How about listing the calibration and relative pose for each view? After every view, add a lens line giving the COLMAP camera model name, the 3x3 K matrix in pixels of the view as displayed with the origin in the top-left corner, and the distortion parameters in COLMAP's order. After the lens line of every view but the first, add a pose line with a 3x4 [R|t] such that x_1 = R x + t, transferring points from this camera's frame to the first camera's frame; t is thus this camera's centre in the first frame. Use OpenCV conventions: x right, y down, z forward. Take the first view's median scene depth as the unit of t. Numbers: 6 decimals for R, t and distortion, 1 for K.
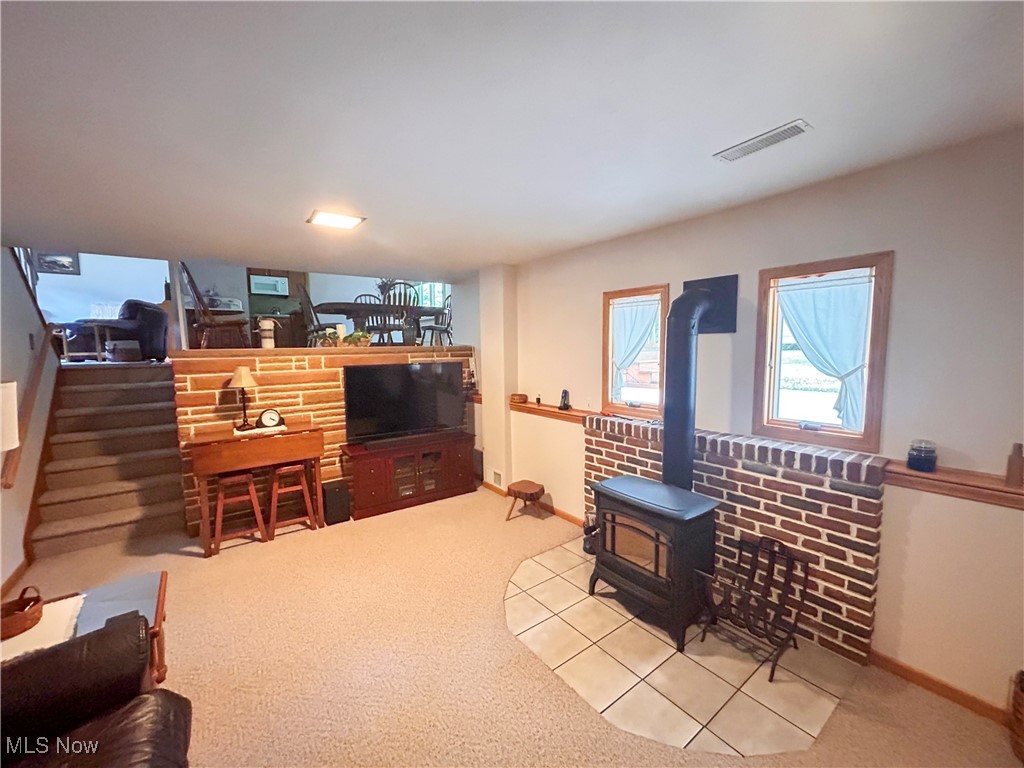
lens RADIAL K [[417.1, 0, 519.7], [0, 417.1, 383.7], [0, 0, 1]] dist [-0.001816, -0.000001]
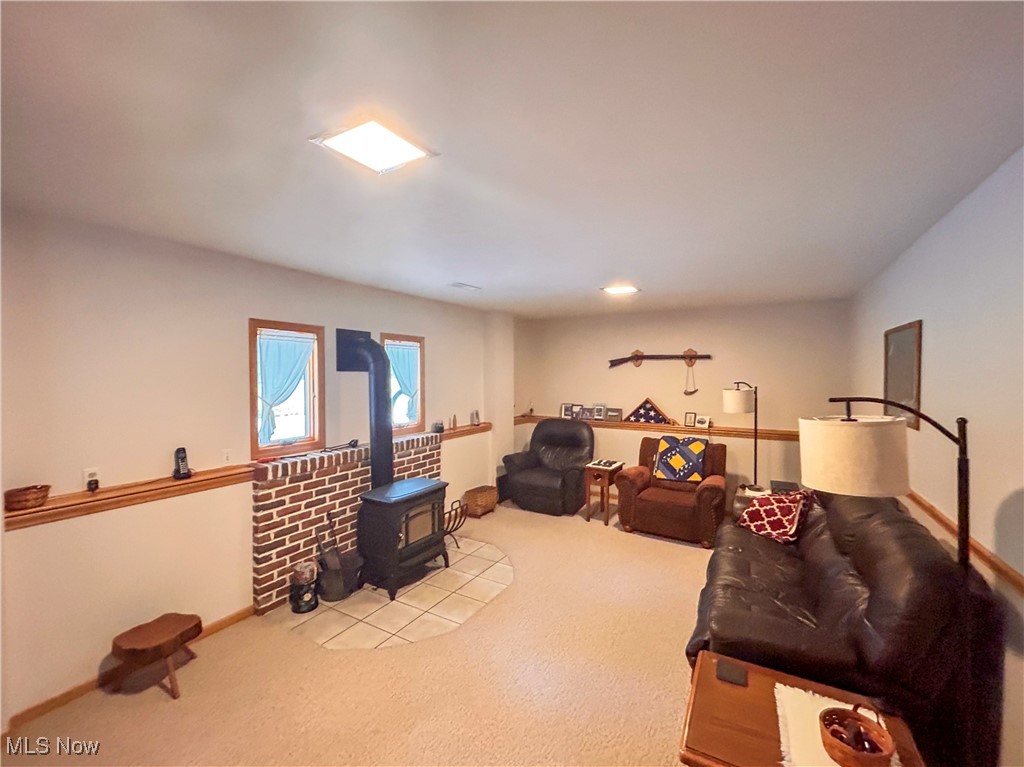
lens RADIAL K [[417.1, 0, 514.2], [0, 417.1, 383.1], [0, 0, 1]] dist [-0.001816, -0.000001]
pose [[-0.378480, -0.009882, 0.925557, -0.851697], [0.084617, 0.995386, 0.045229, -0.088834], [-0.921734, 0.095436, -0.375898, 0.912747]]
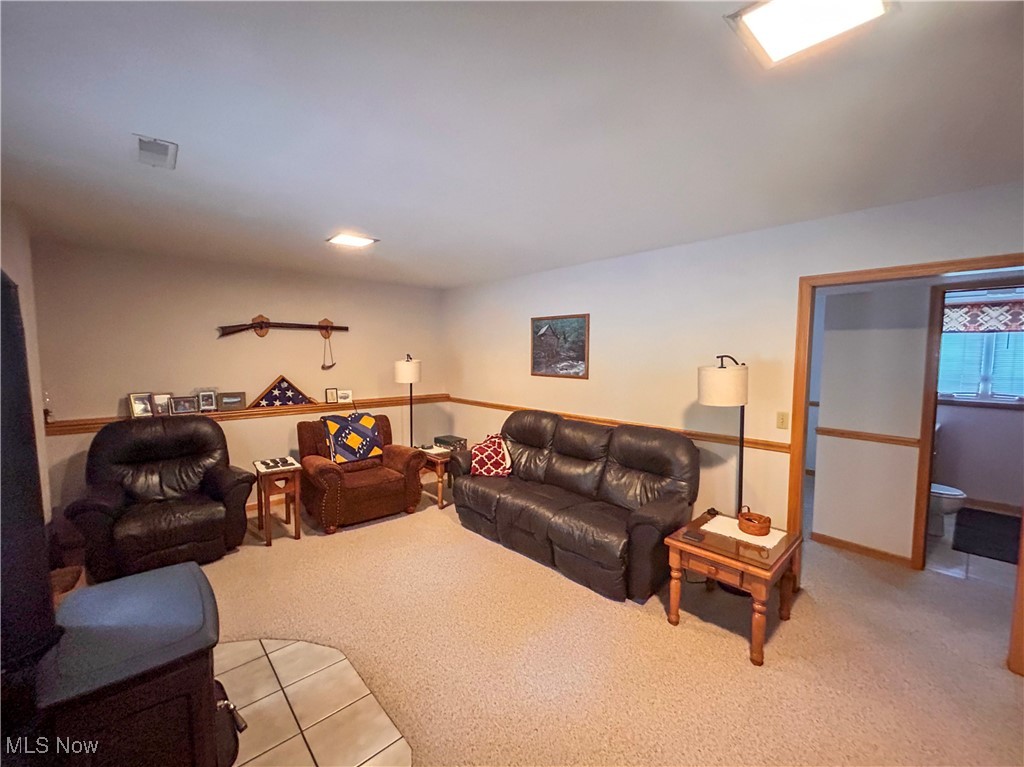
lens RADIAL K [[417.1, 0, 505.3], [0, 417.1, 382.9], [0, 0, 1]] dist [-0.001816, -0.000001]
pose [[-0.998447, 0.013913, -0.053945, -0.118752], [0.005062, 0.986965, 0.160853, -0.101374], [0.055480, 0.160330, -0.985503, 1.206703]]
